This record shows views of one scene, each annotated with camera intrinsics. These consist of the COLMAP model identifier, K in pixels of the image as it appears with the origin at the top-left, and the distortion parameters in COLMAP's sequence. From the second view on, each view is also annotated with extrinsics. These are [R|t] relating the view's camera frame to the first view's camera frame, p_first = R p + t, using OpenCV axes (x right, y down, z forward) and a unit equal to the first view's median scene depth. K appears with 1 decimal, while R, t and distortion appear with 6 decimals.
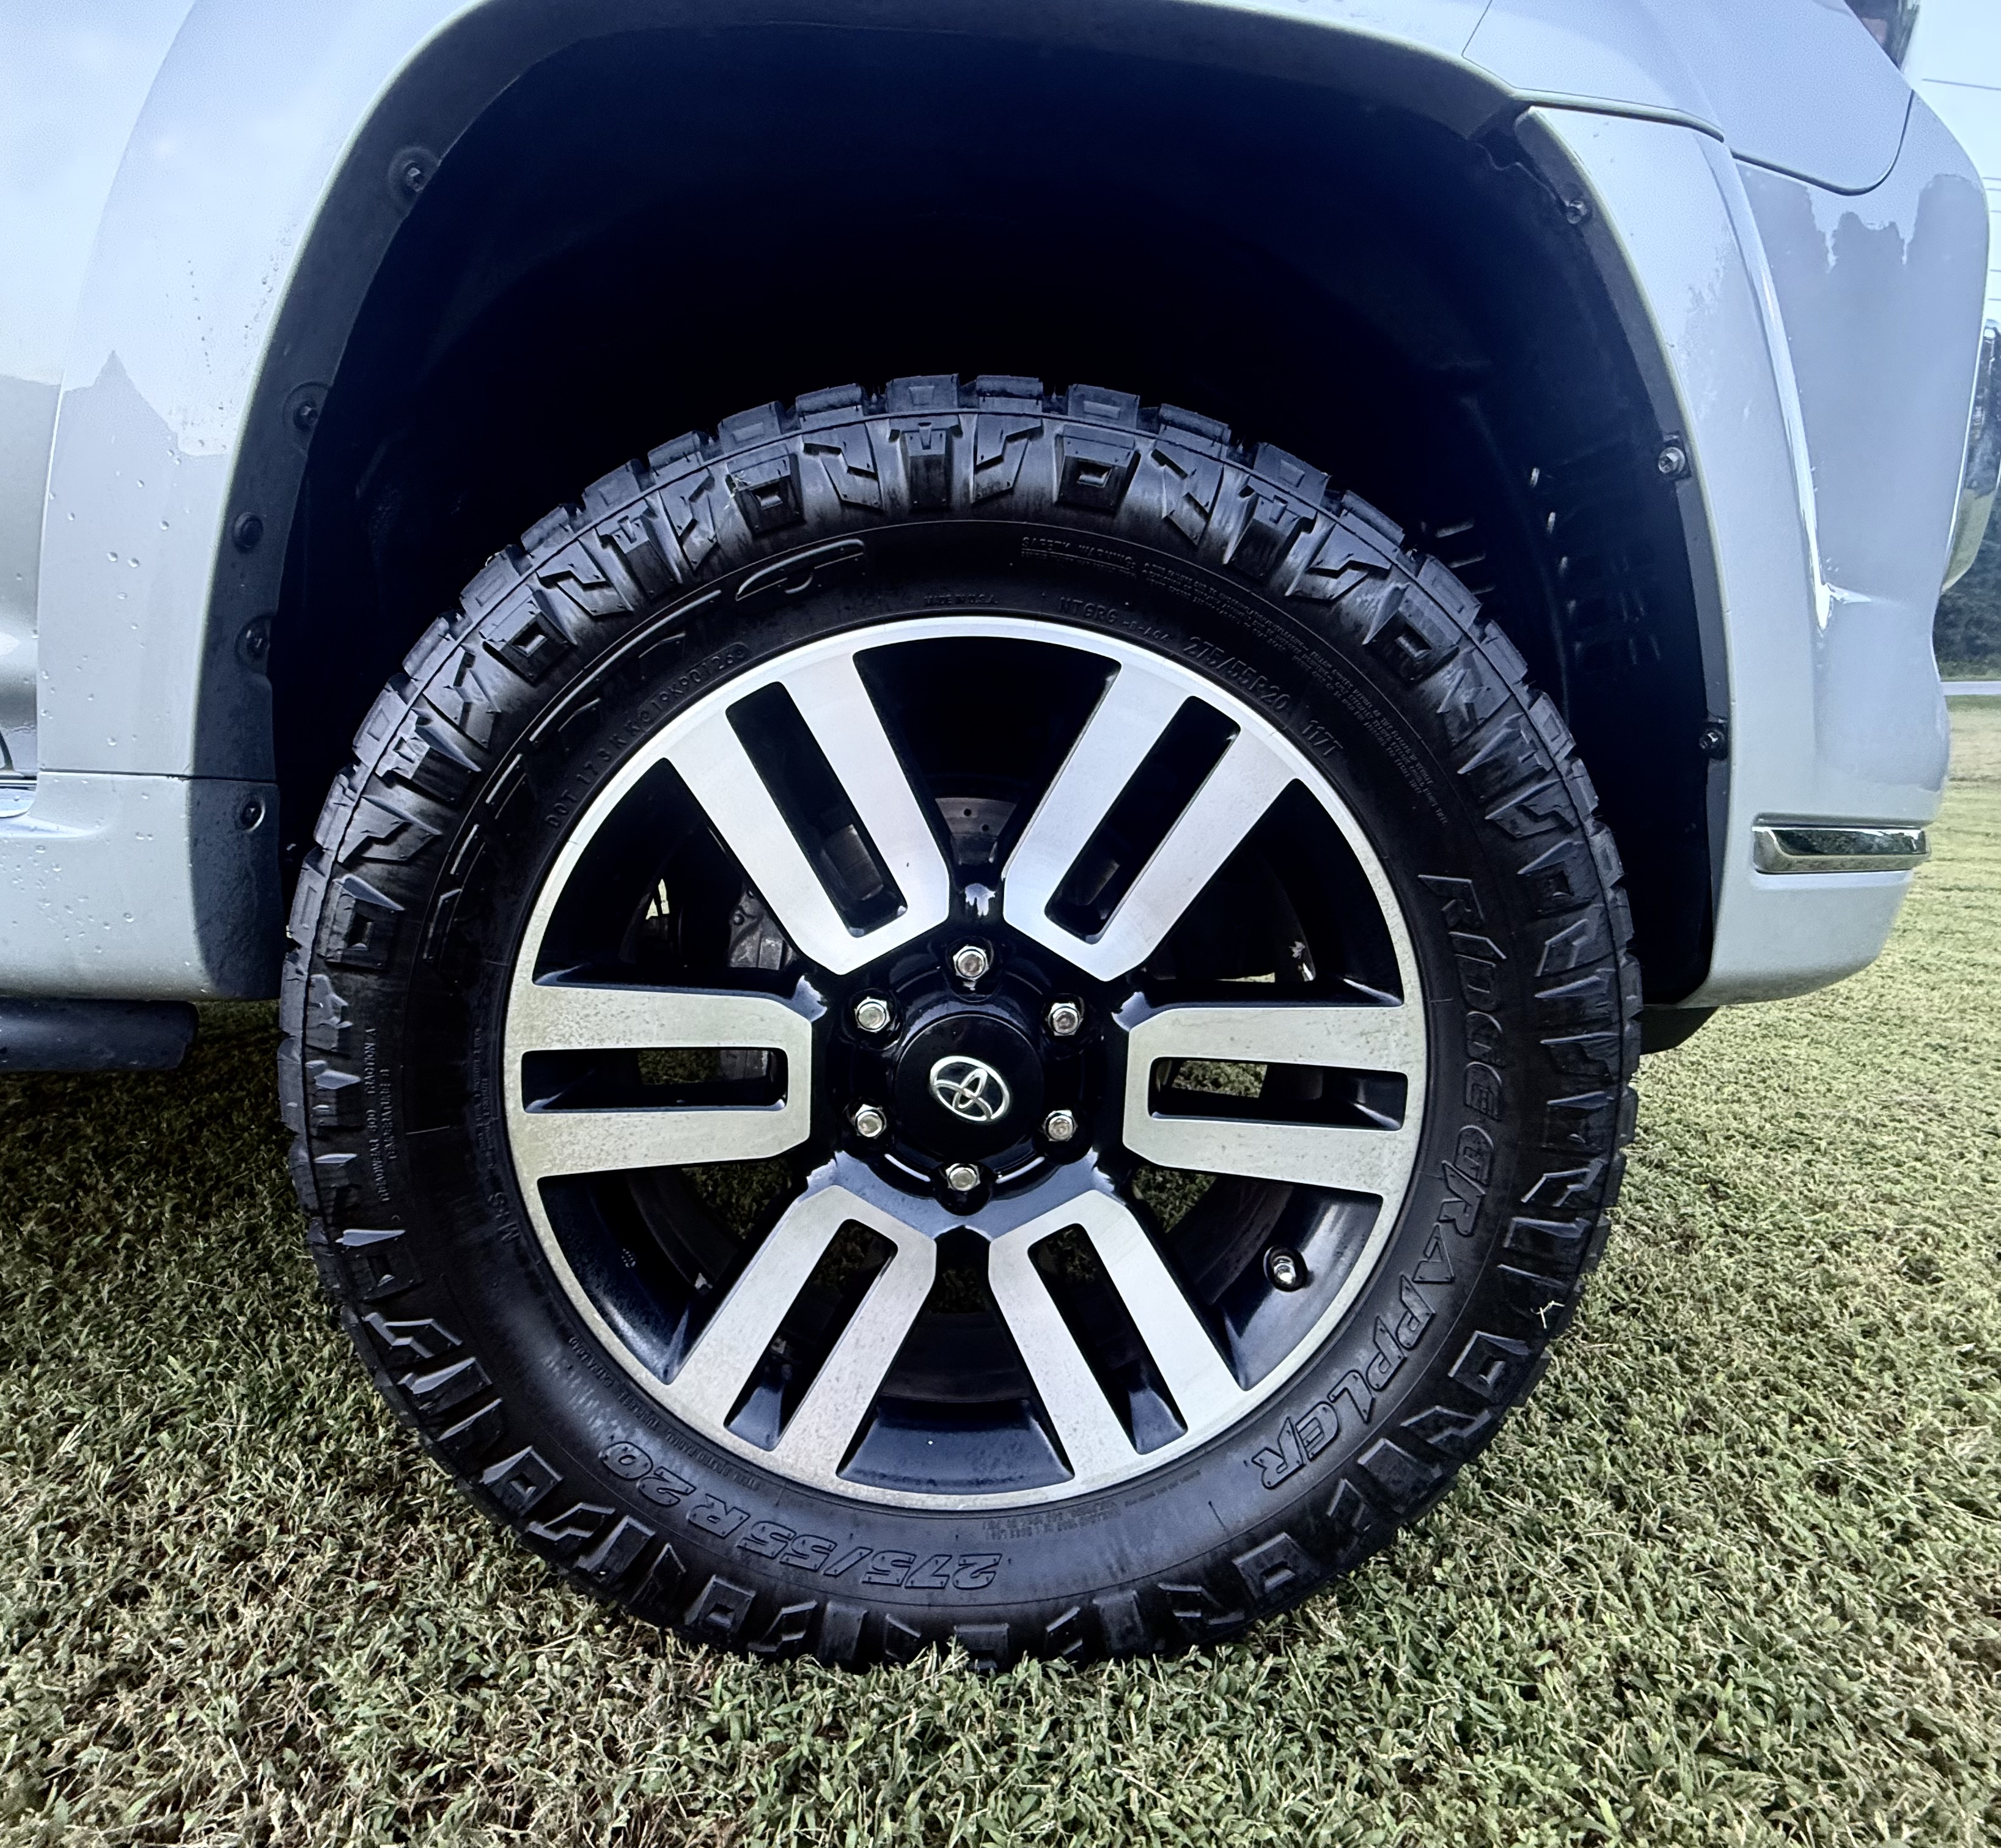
lens RADIAL K [[962.4, 0, 998.0], [0, 962.4, 923.7], [0, 0, 1]] dist [0.000036, 0.000156]
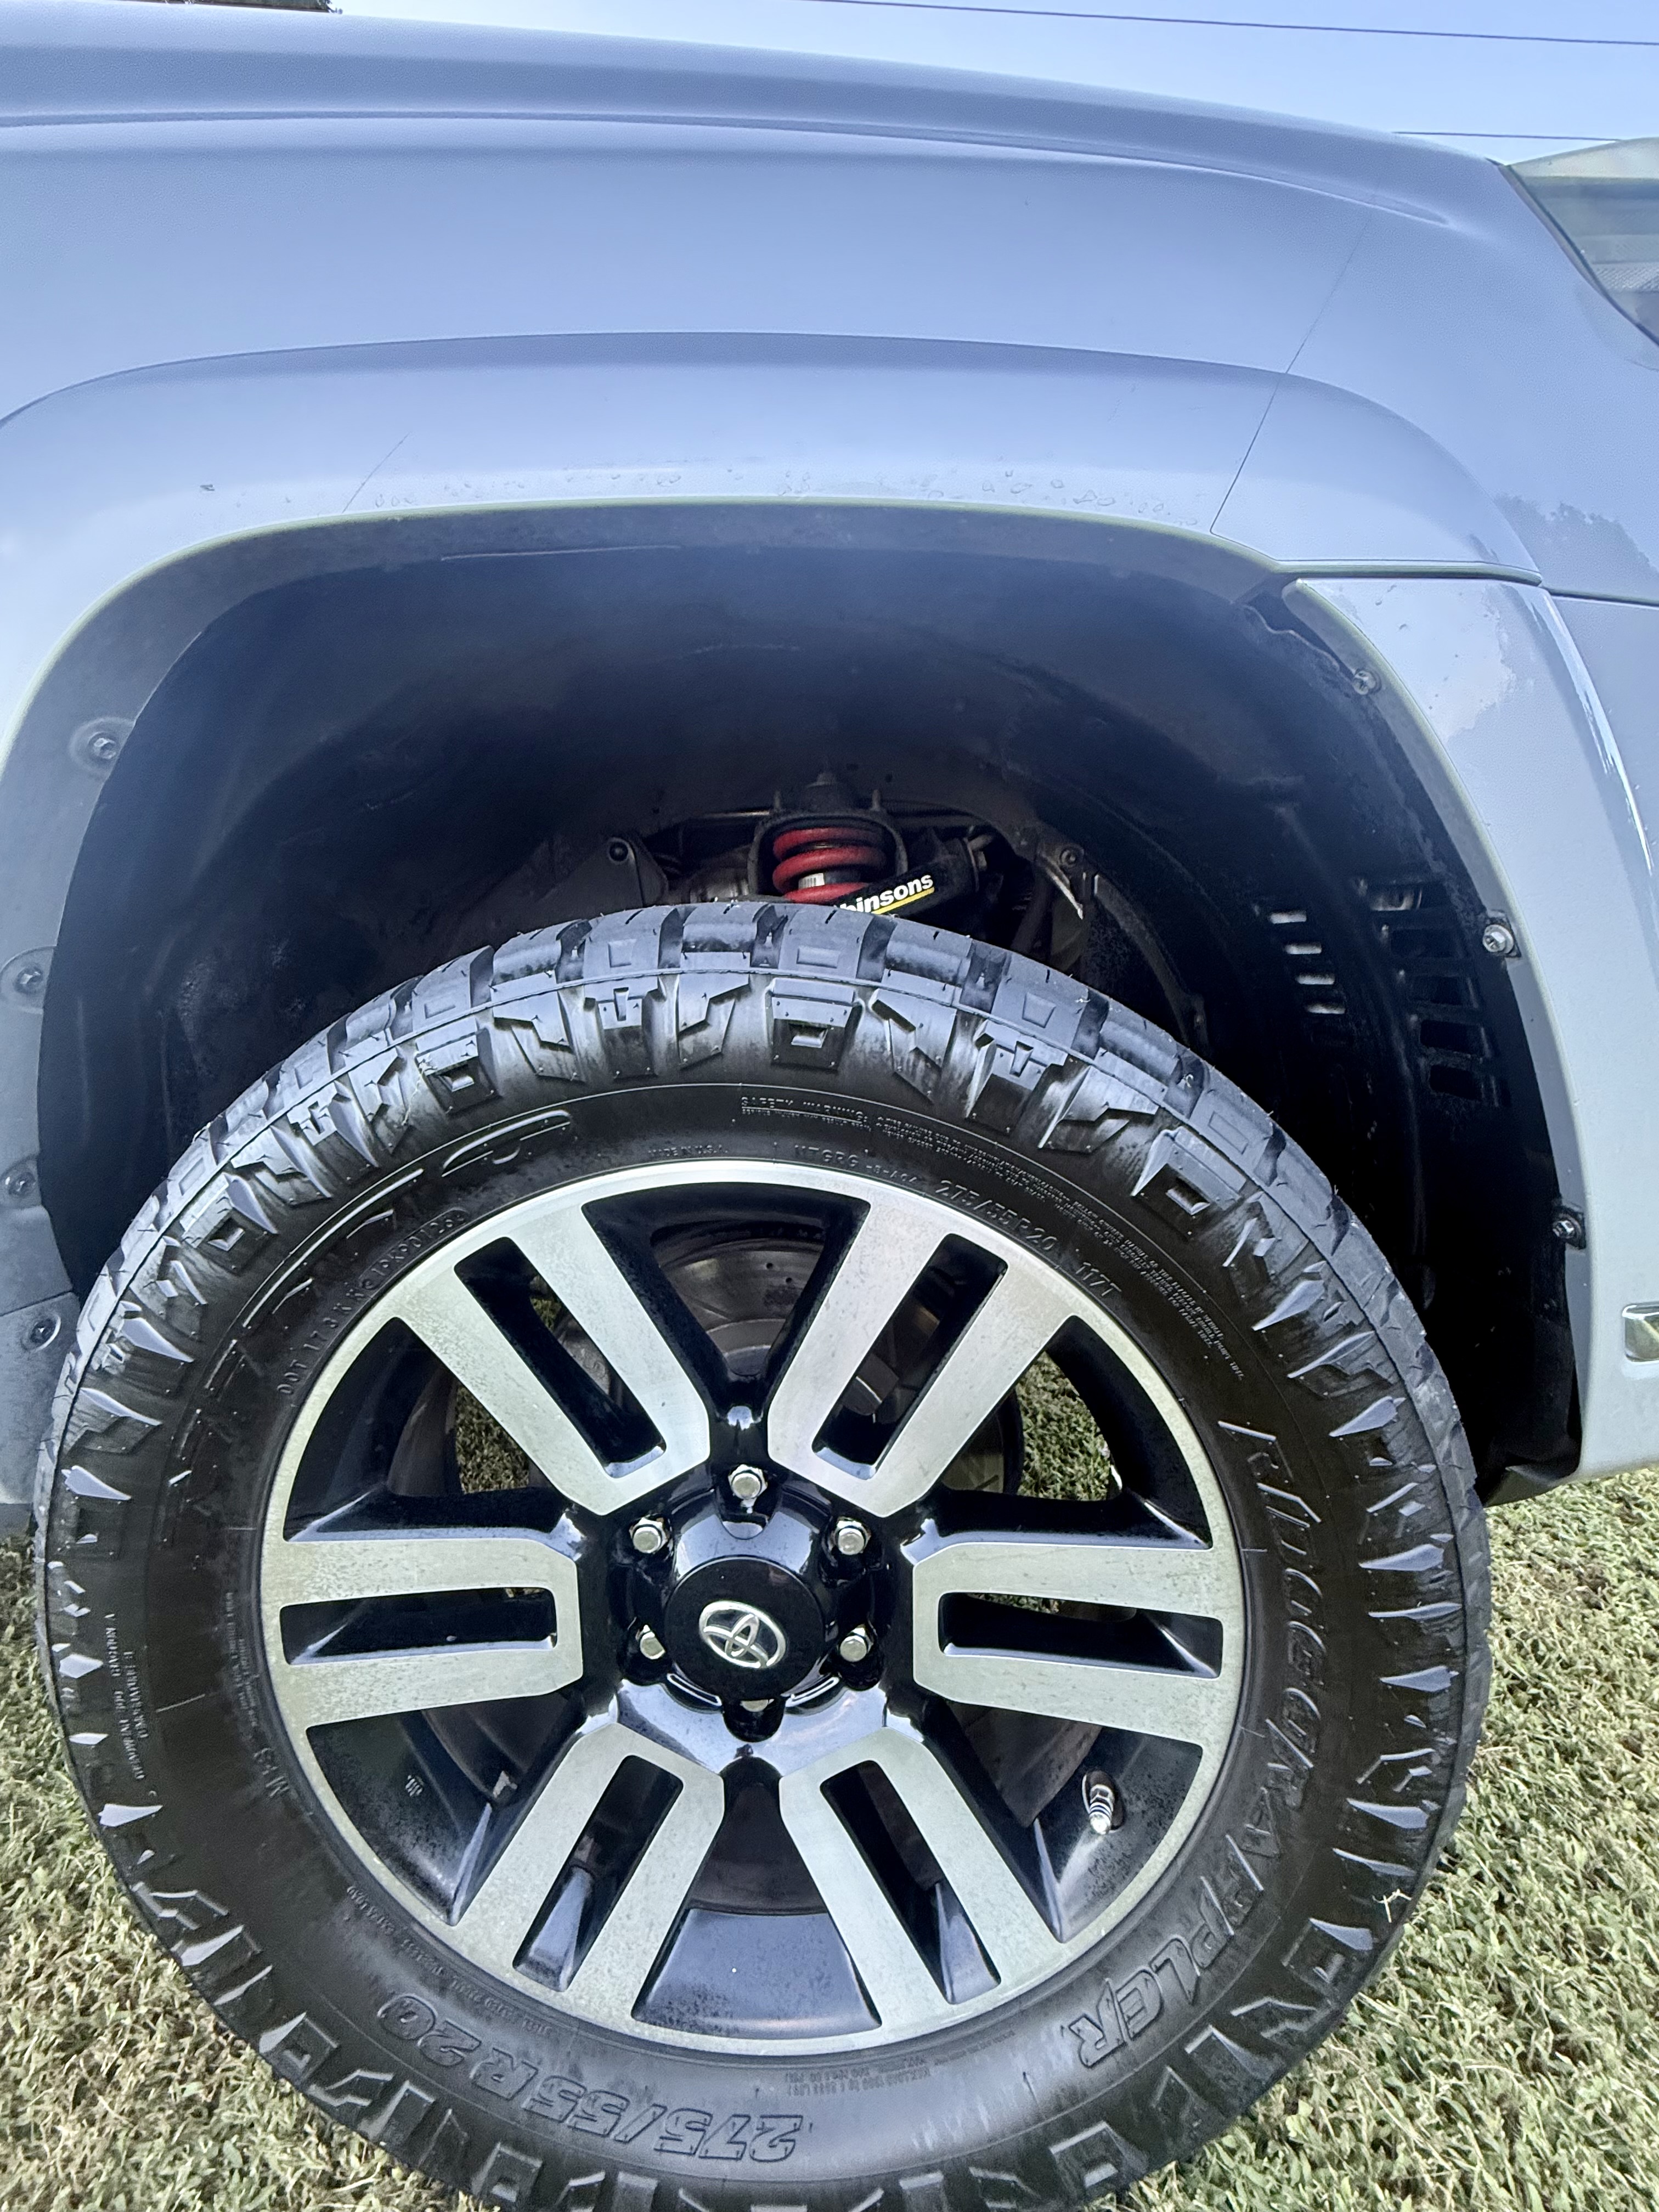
lens RADIAL K [[887.9, 0, 868.5], [0, 887.9, 1132.8], [0, 0, 1]] dist [-0.001250, 0.001021]
pose [[0.996362, -0.039732, -0.075394, 0.176943], [0.039728, 0.999209, -0.001550, -0.308648], [0.075396, -0.001450, 0.997153, 0.149691]]
